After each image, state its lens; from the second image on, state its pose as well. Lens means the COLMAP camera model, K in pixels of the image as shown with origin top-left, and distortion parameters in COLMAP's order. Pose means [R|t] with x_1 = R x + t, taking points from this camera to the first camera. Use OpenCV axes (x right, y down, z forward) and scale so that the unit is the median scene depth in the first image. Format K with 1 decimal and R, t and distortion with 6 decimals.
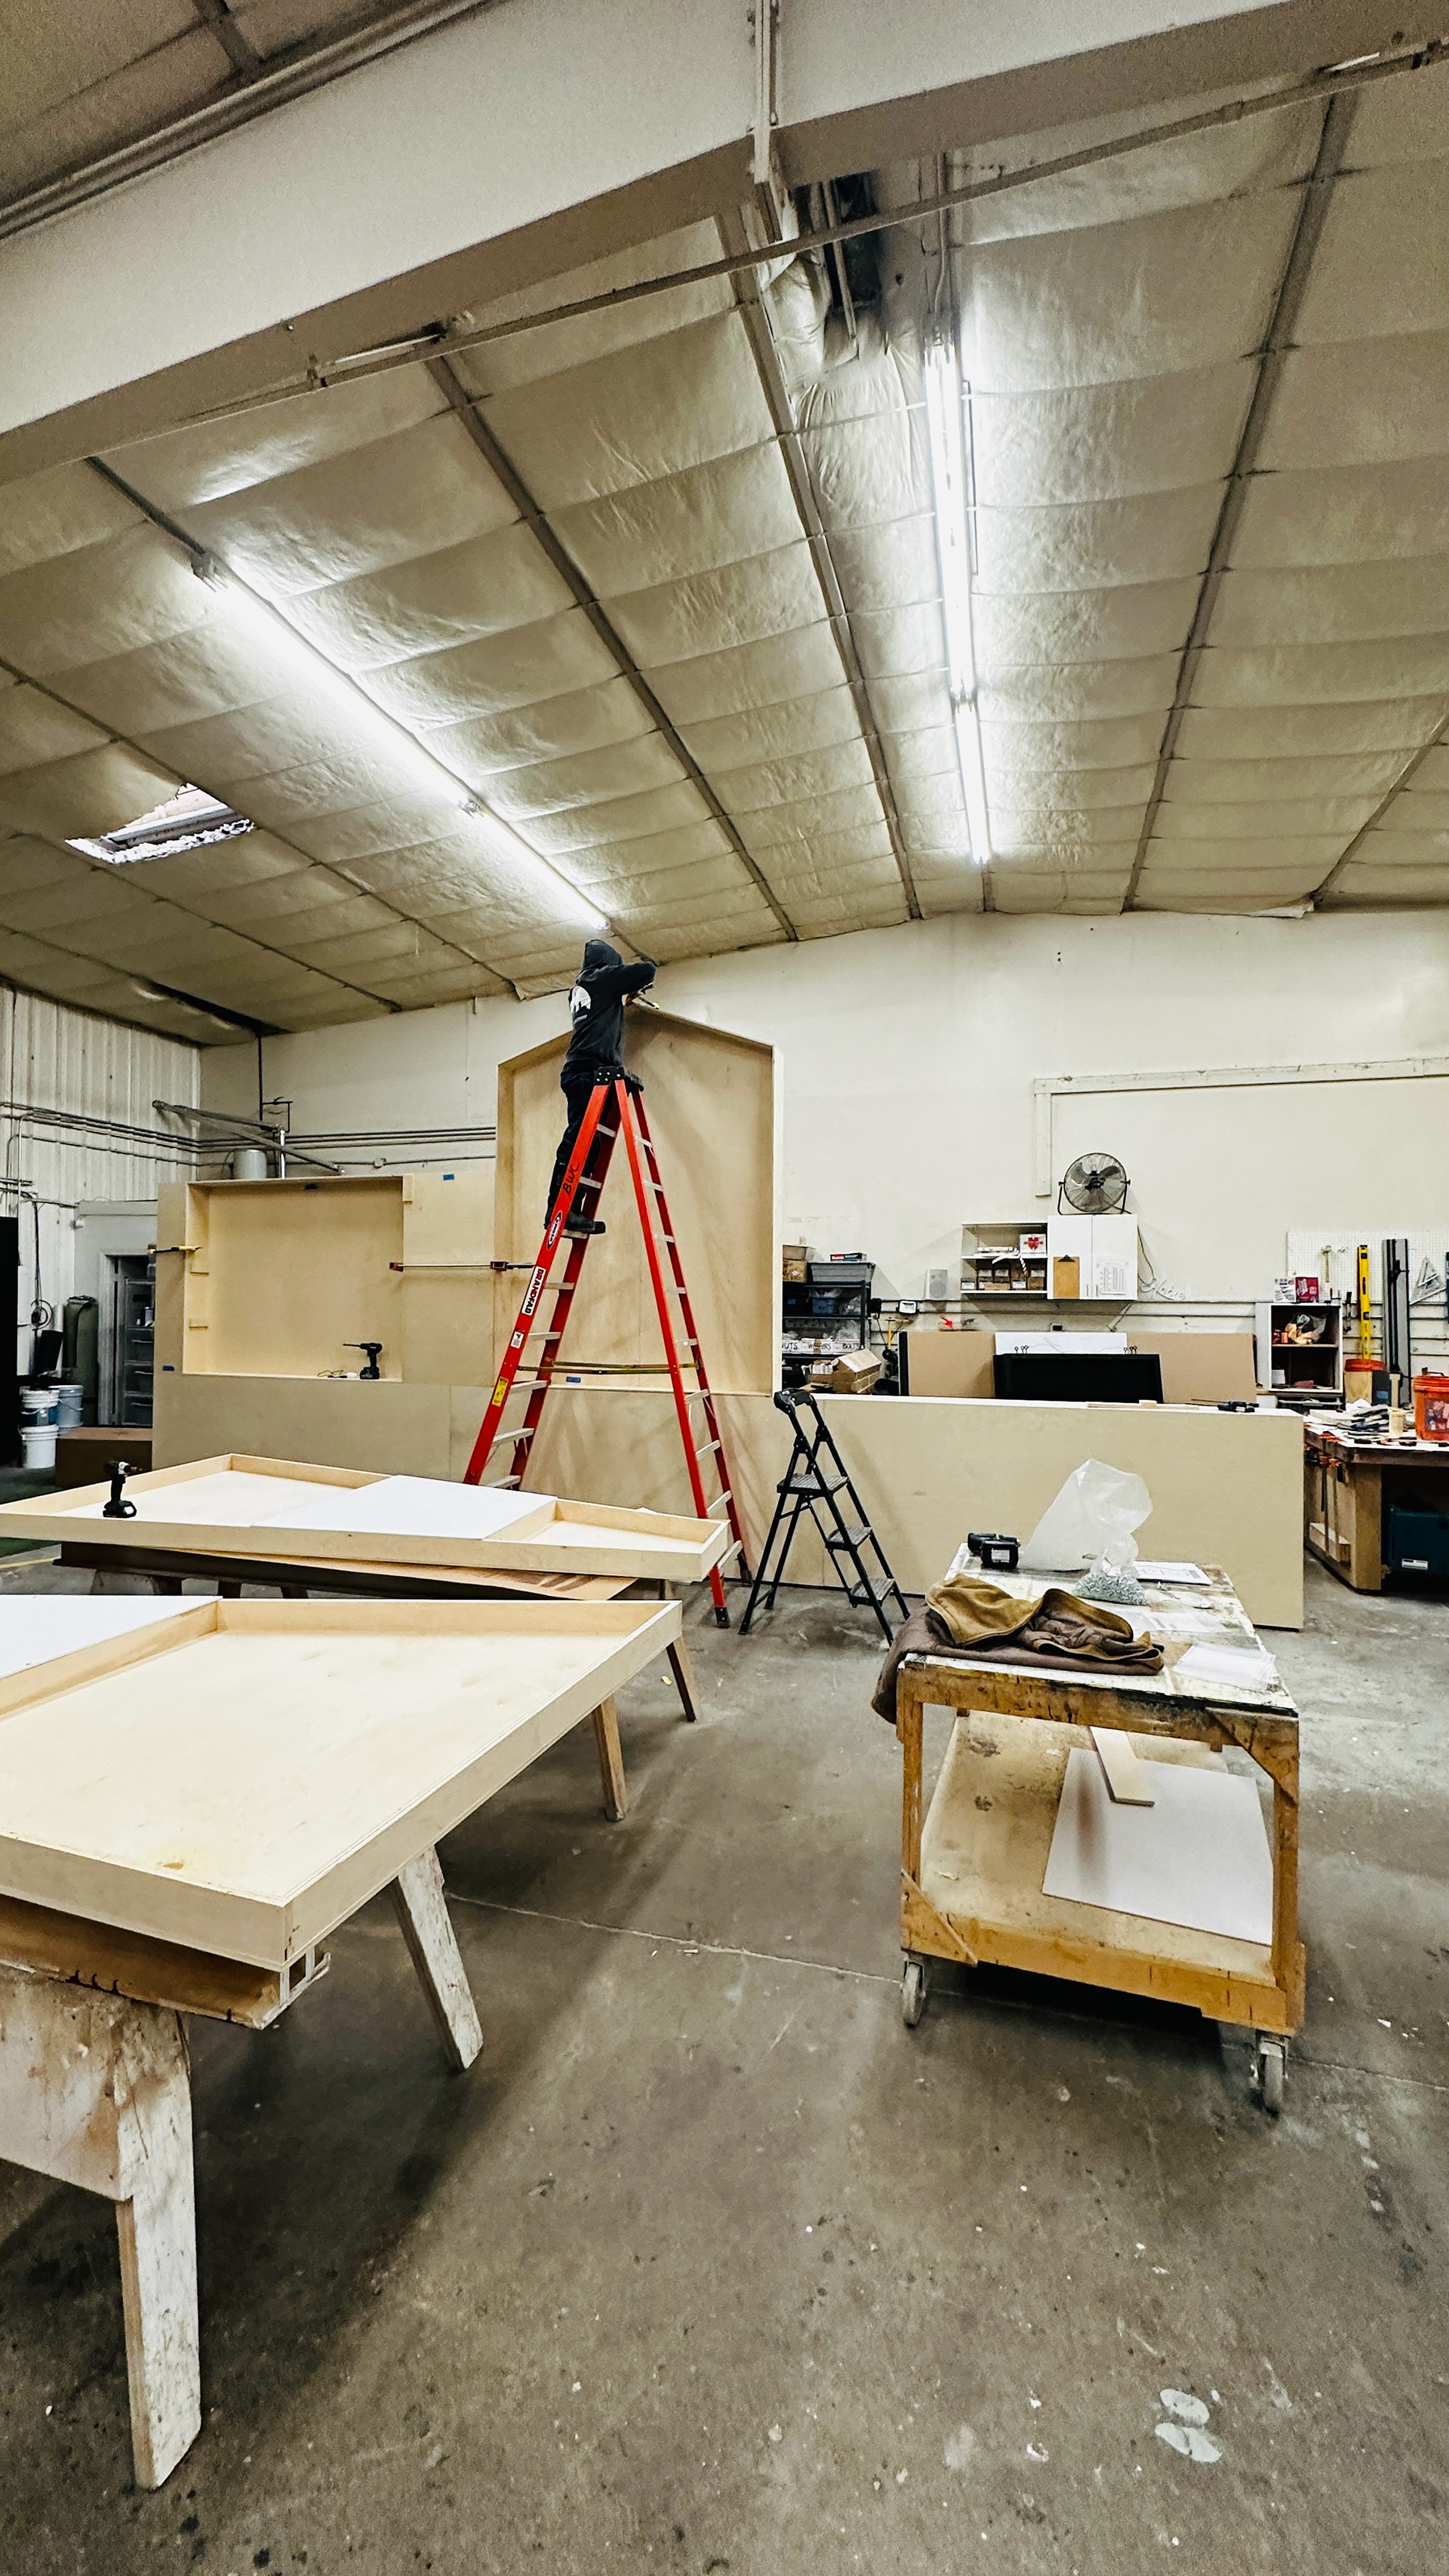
lens RADIAL K [[1022.4, 0, 721.8], [0, 1022.4, 1284.7], [0, 0, 1]] dist [-0.002177, 0.000602]
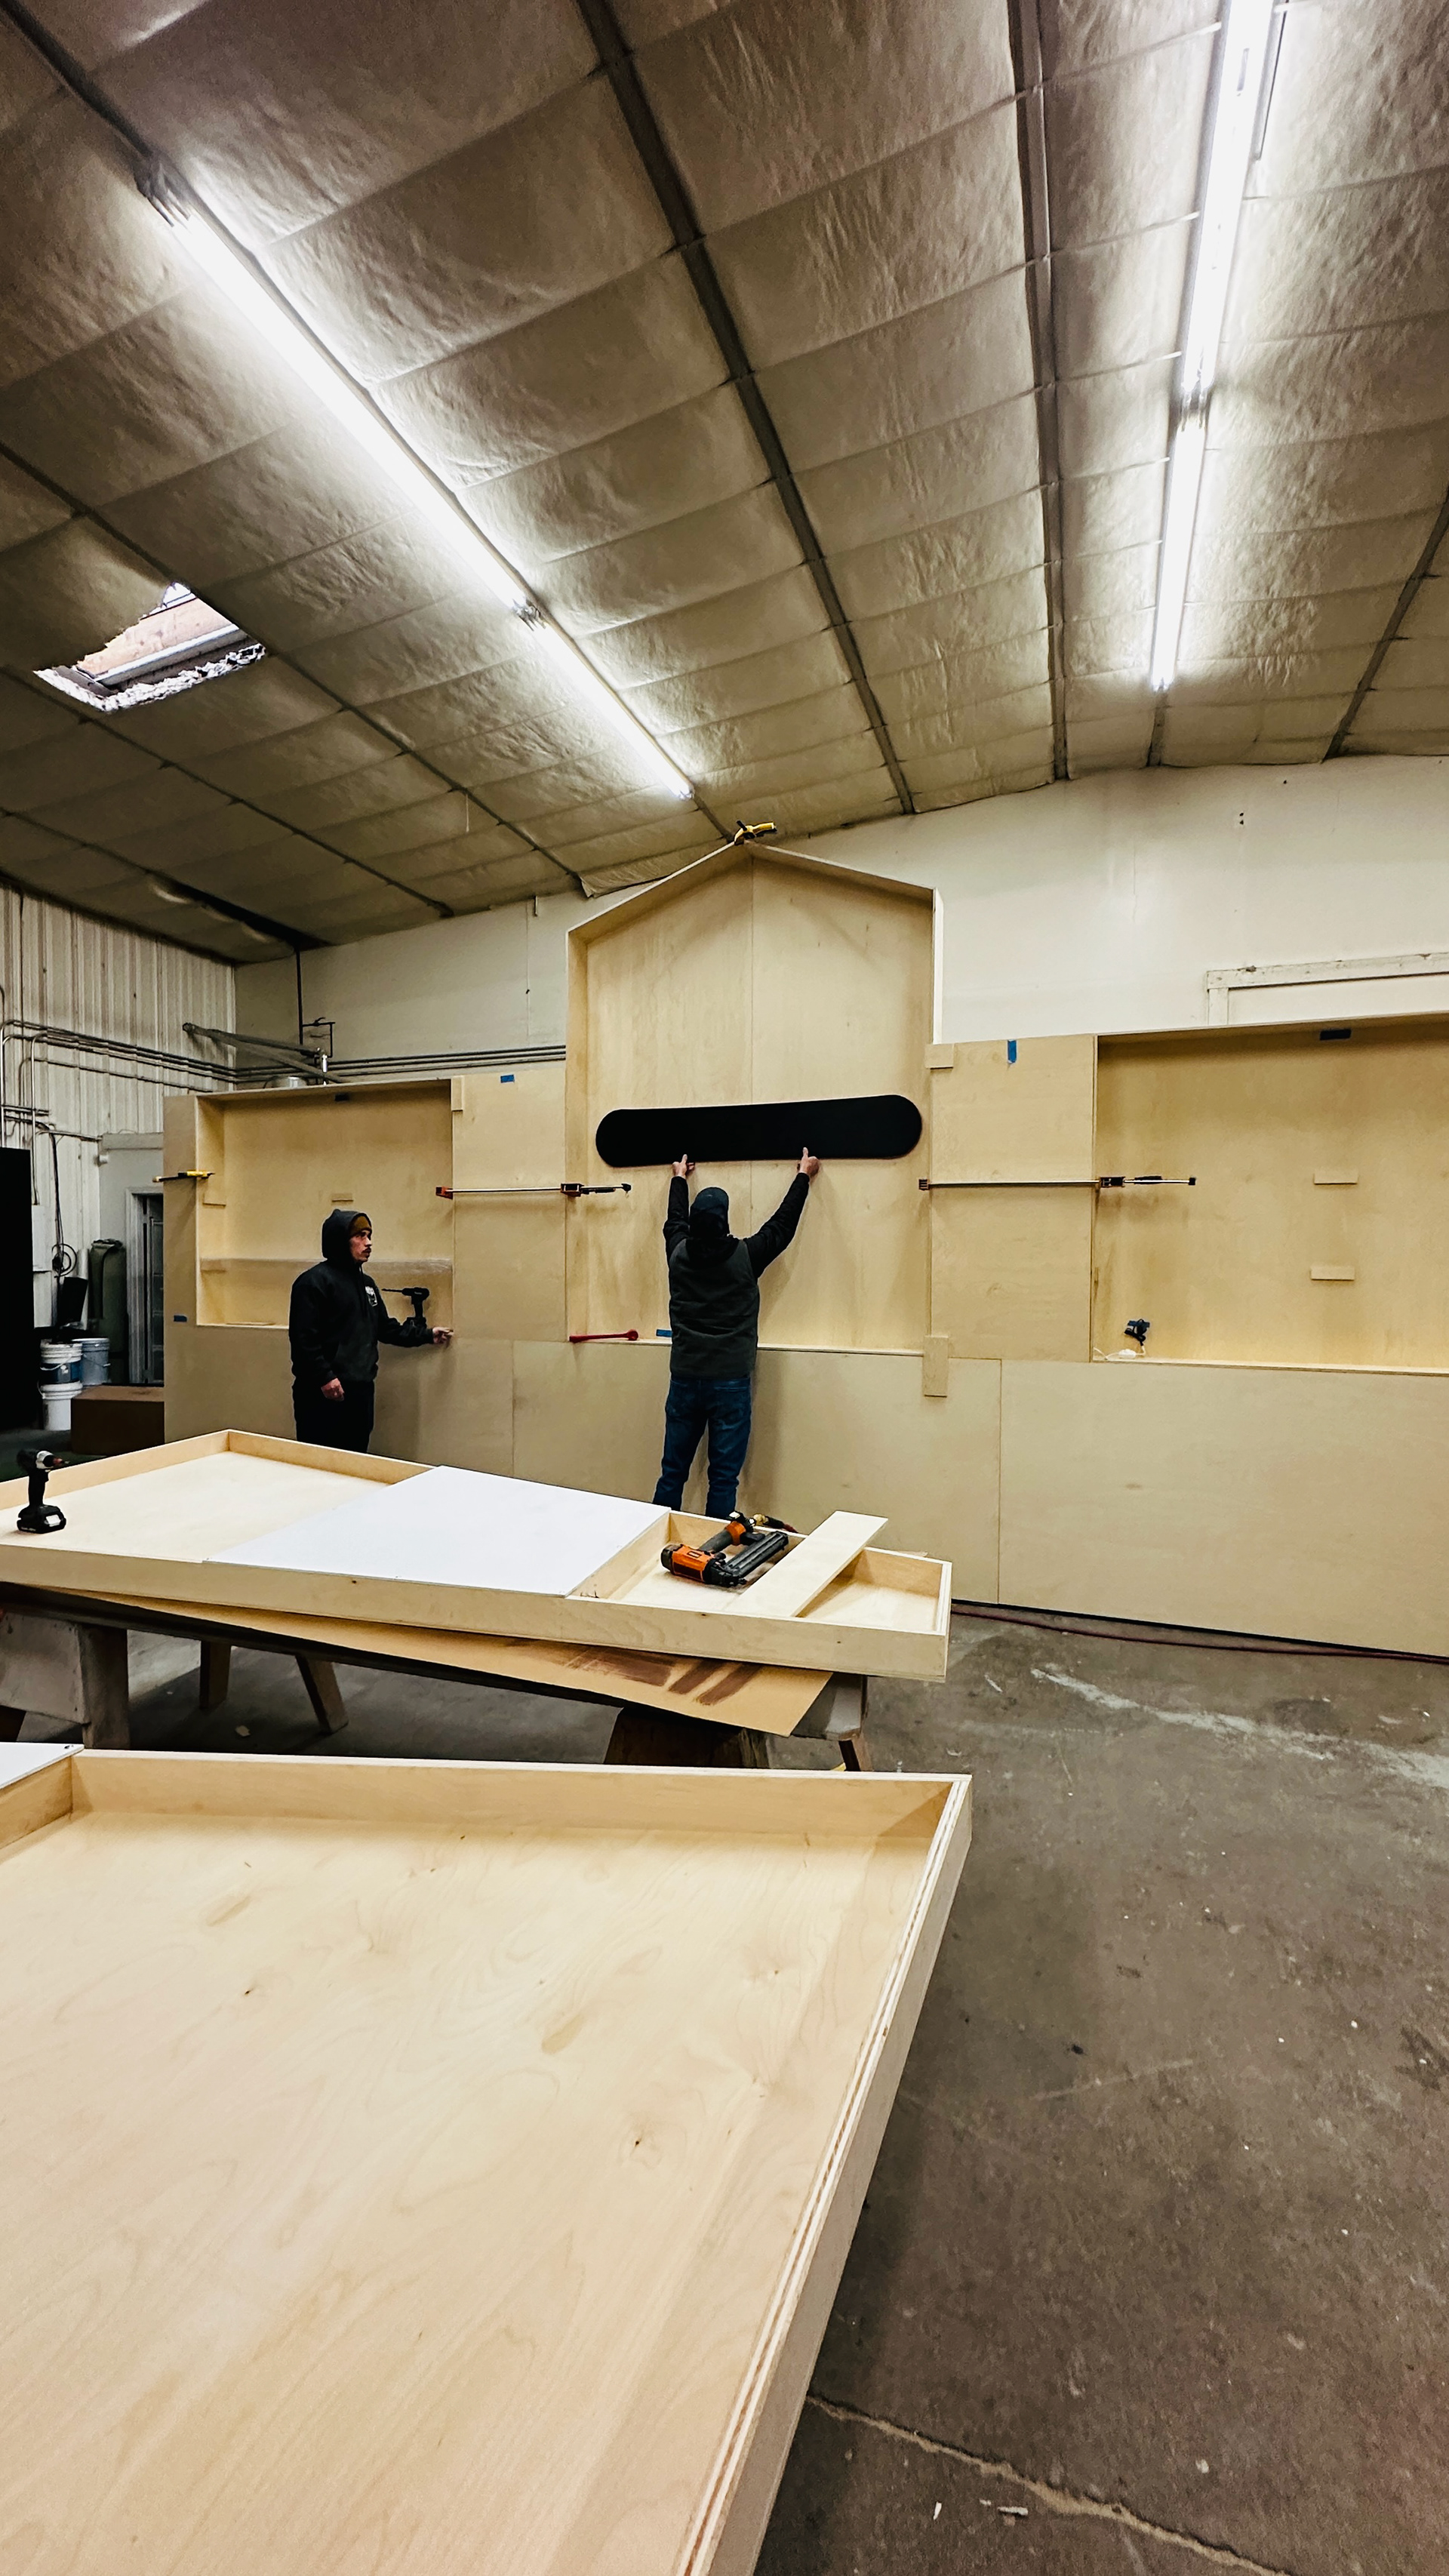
lens RADIAL K [[1022.4, 0, 721.8], [0, 1022.4, 1284.7], [0, 0, 1]] dist [-0.002177, 0.000602]
pose [[0.998342, -0.000264, -0.057567, -0.053518], [0.002843, 0.998996, 0.044719, 0.019135], [0.057497, -0.044808, 0.997340, 0.204693]]
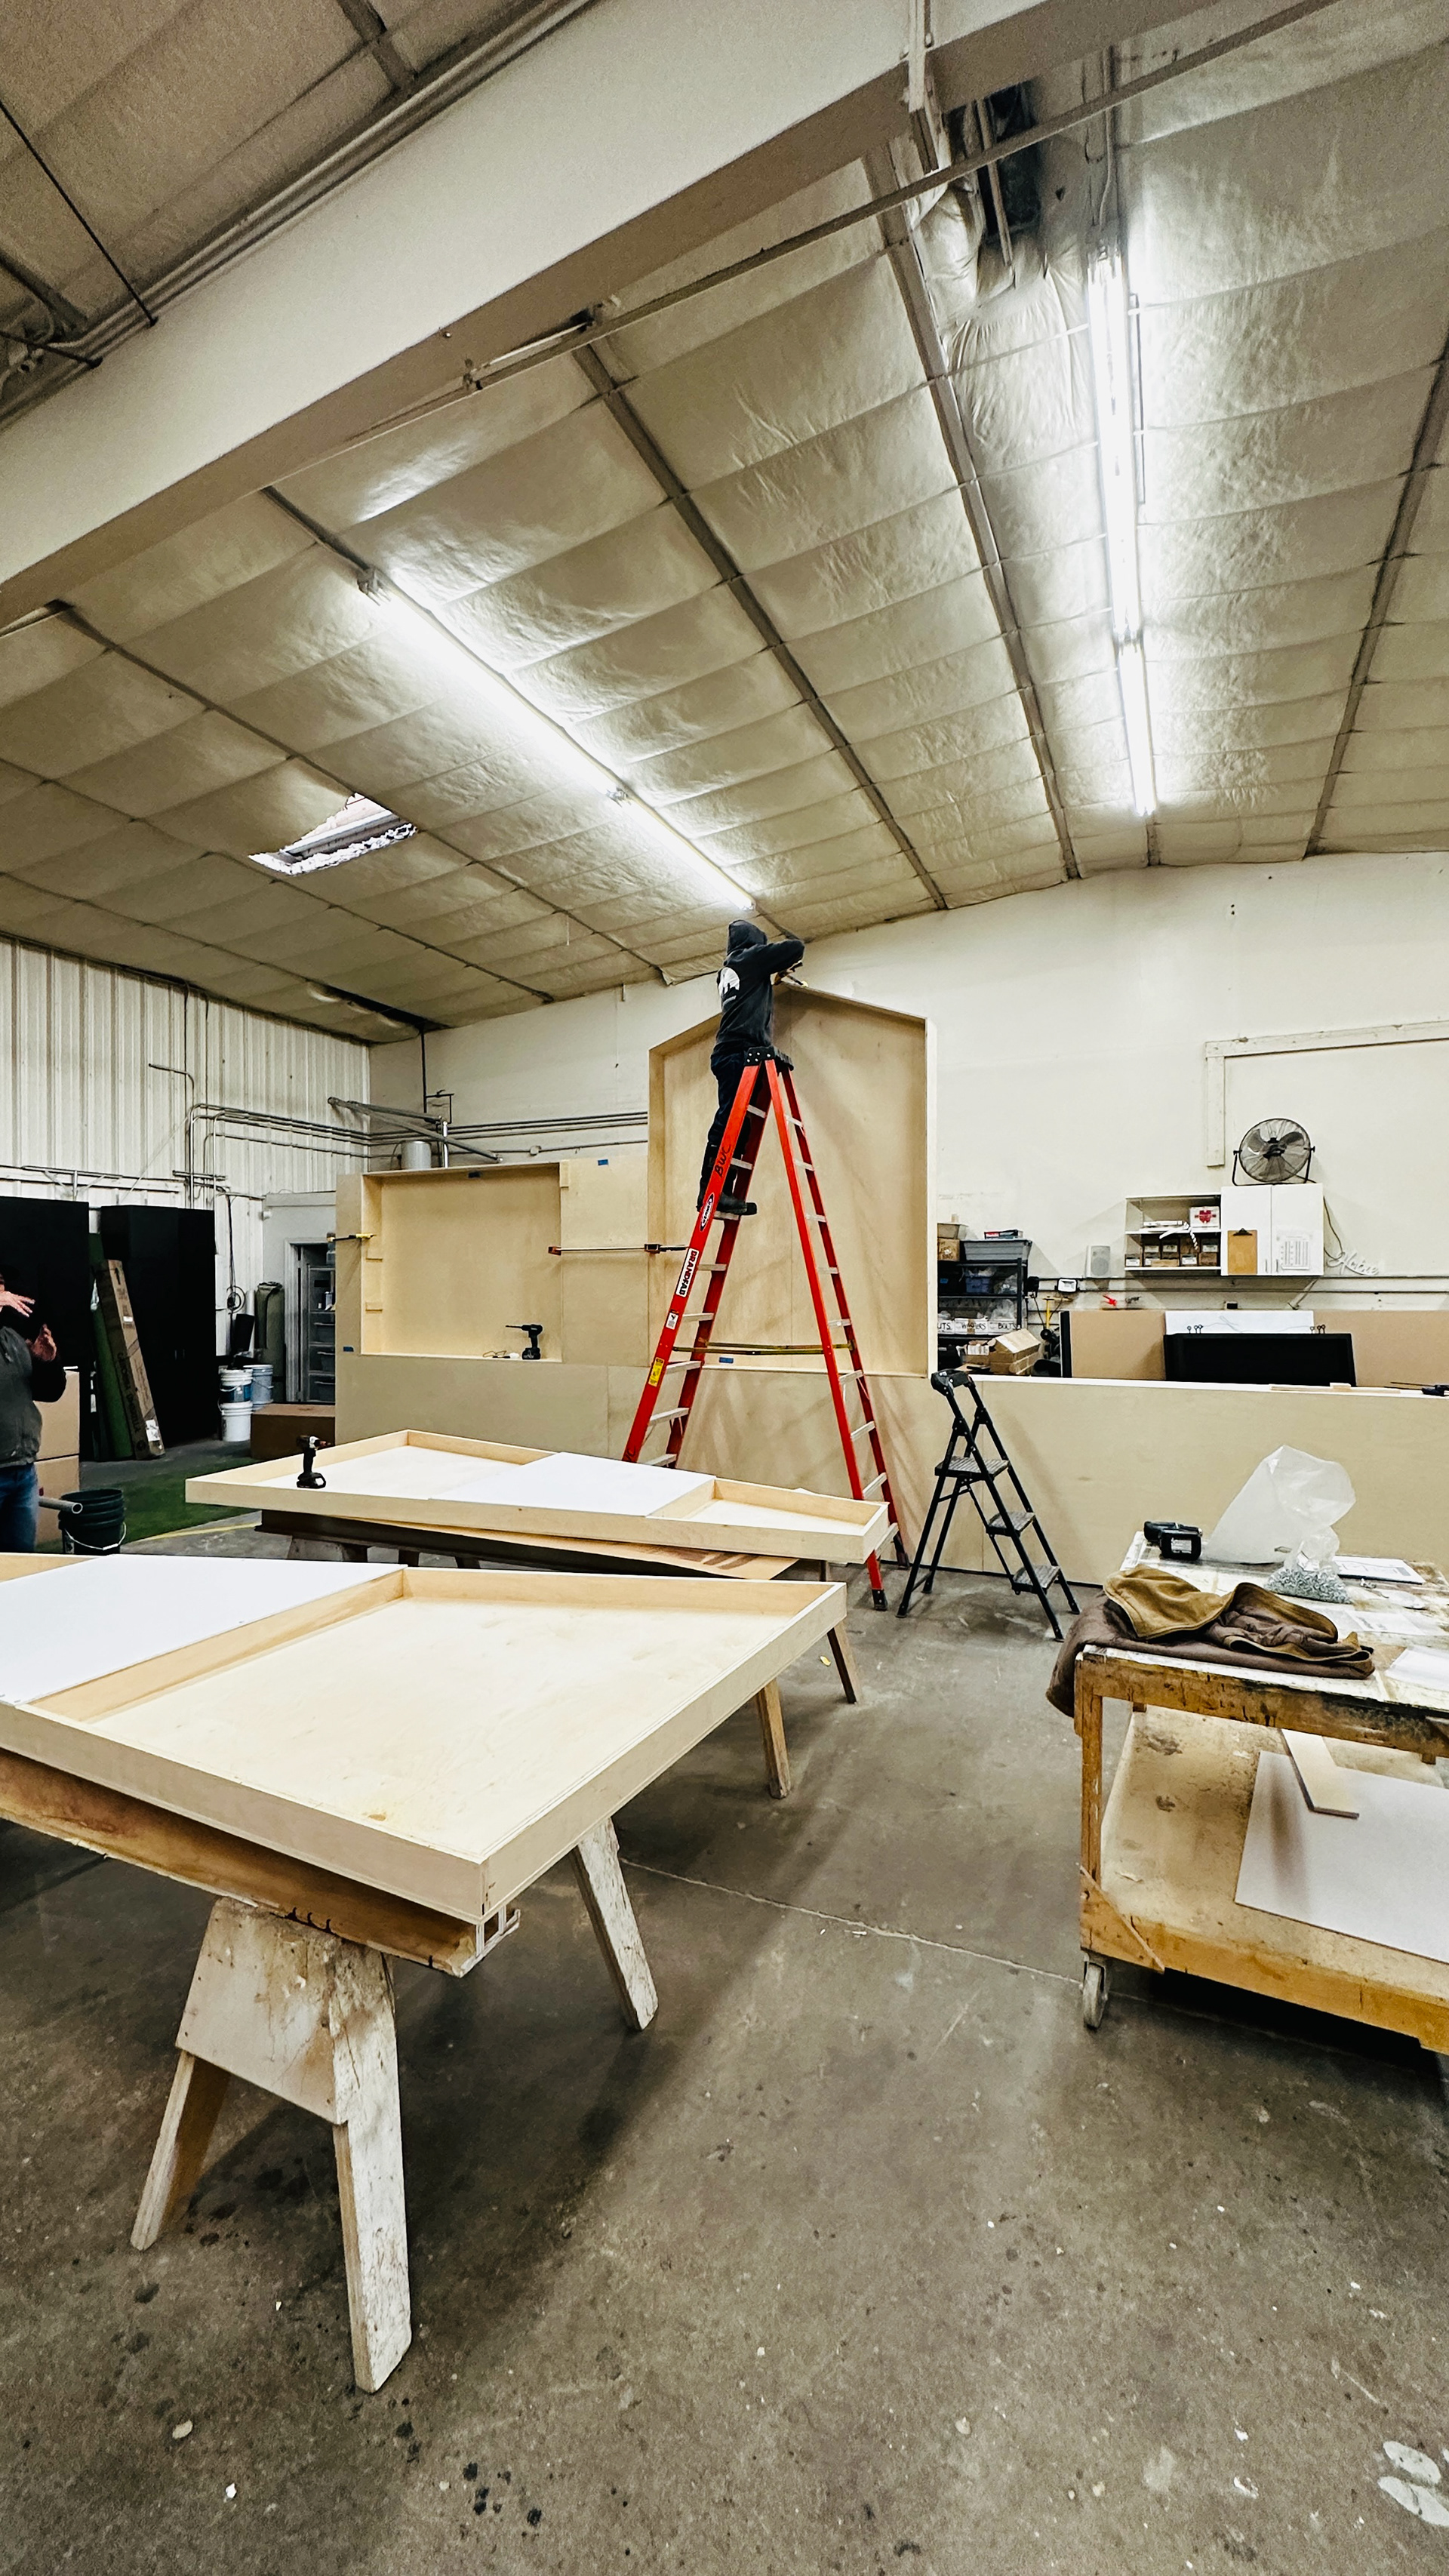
lens RADIAL K [[1022.4, 0, 721.8], [0, 1022.4, 1284.7], [0, 0, 1]] dist [-0.002177, 0.000602]
pose [[0.990007, -0.009117, -0.140722, -0.006650], [0.011753, 0.999771, 0.017905, 0.000296], [0.140526, -0.019380, 0.989887, 0.002592]]
